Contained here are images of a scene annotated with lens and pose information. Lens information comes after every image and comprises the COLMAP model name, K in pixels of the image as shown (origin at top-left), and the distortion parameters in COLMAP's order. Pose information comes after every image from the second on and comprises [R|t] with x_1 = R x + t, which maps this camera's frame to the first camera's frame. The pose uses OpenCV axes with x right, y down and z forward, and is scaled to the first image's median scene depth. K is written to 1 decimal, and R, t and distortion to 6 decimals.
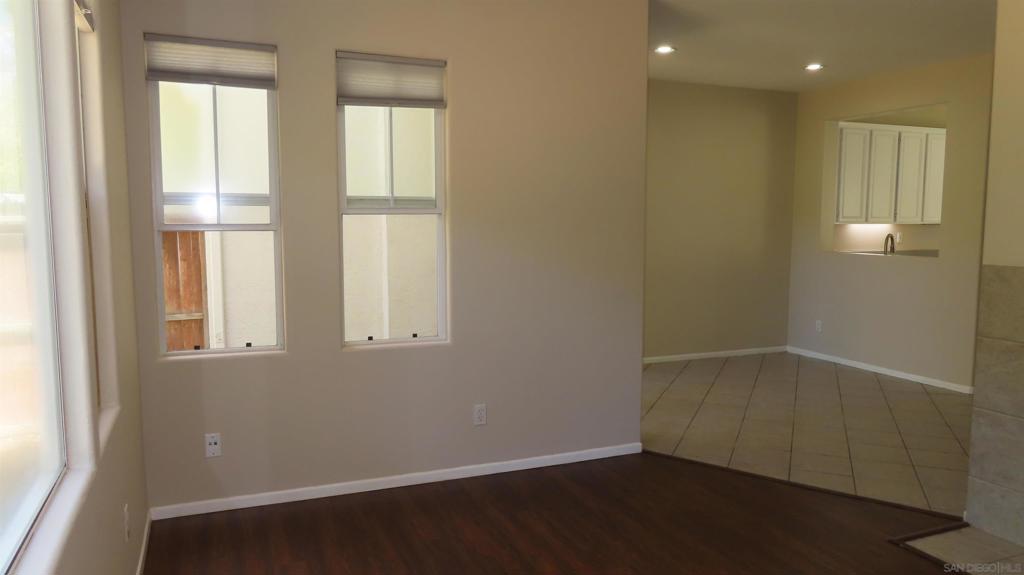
lens RADIAL K [[733.9, 0, 512.9], [0, 733.9, 288.0], [0, 0, 1]] dist [-0.007514, 0.007345]
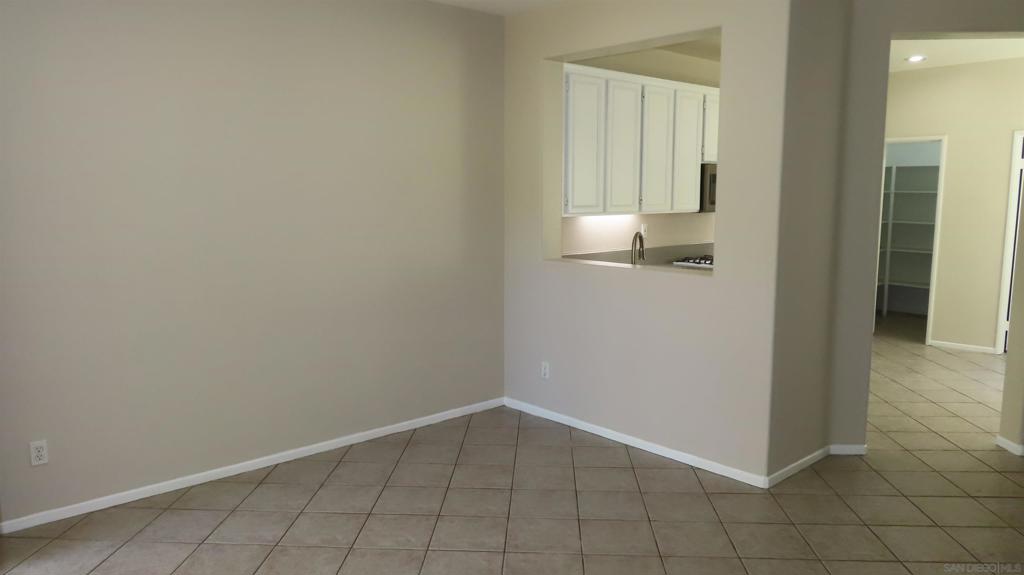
lens RADIAL K [[733.9, 0, 514.7], [0, 733.9, 290.2], [0, 0, 1]] dist [-0.007514, 0.007345]
pose [[0.942806, -0.048744, 0.329759, 0.205585], [0.036884, 0.998431, 0.042130, -0.059948], [-0.331295, -0.027558, 0.943125, 0.450896]]
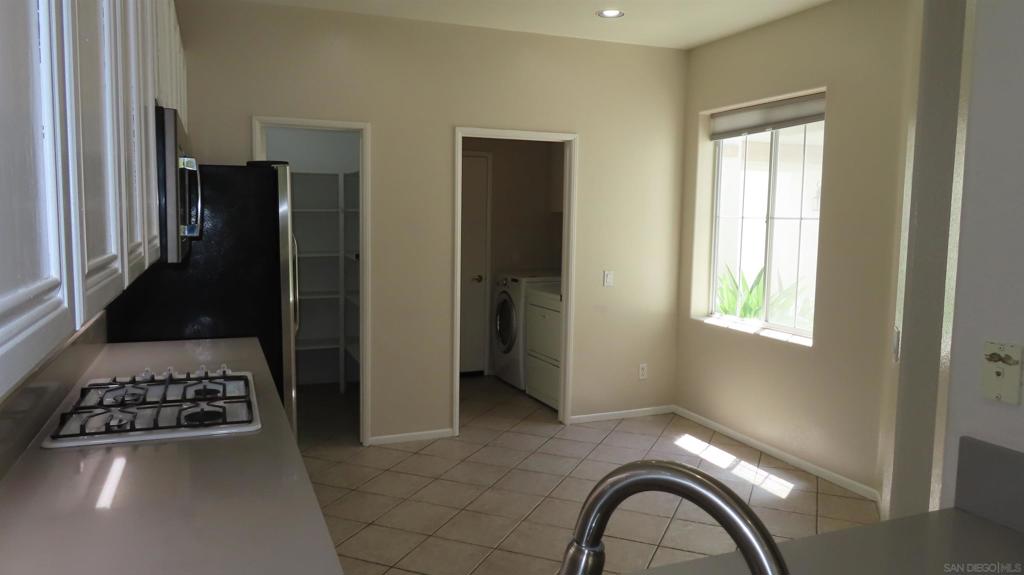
lens RADIAL K [[733.9, 0, 513.3], [0, 733.9, 288.0], [0, 0, 1]] dist [-0.007514, 0.007345]
pose [[0.014592, -0.100159, 0.994864, 0.448433], [0.084010, 0.991575, 0.098596, -0.116921], [-0.996358, 0.082139, 0.022884, 1.086339]]
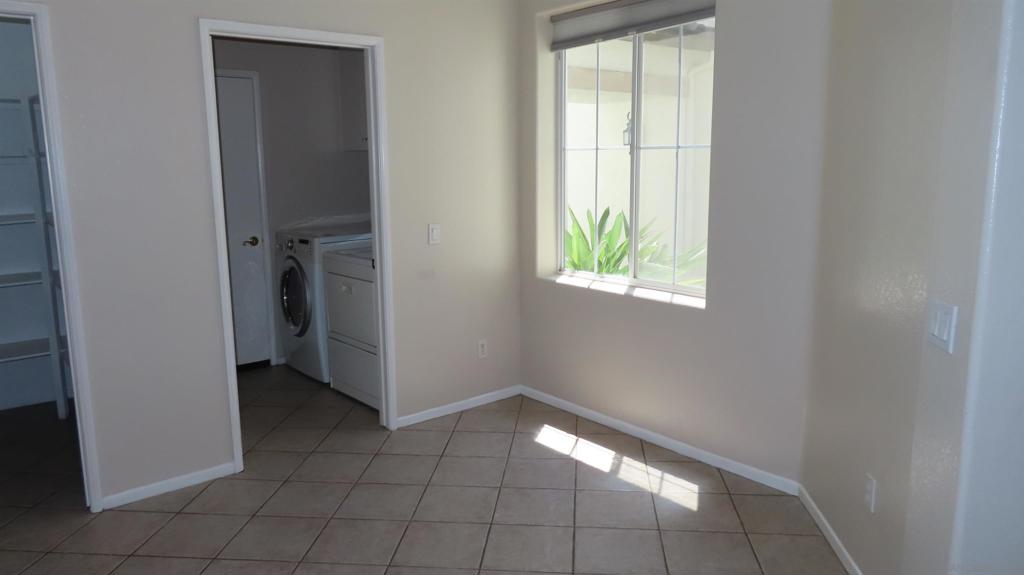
lens RADIAL K [[733.9, 0, 512.7], [0, 733.9, 287.4], [0, 0, 1]] dist [-0.007514, 0.007345]
pose [[-0.280918, -0.162877, 0.945810, 0.638666], [0.105669, 0.974253, 0.199161, -0.111232], [-0.953897, 0.155891, -0.256475, 1.100841]]
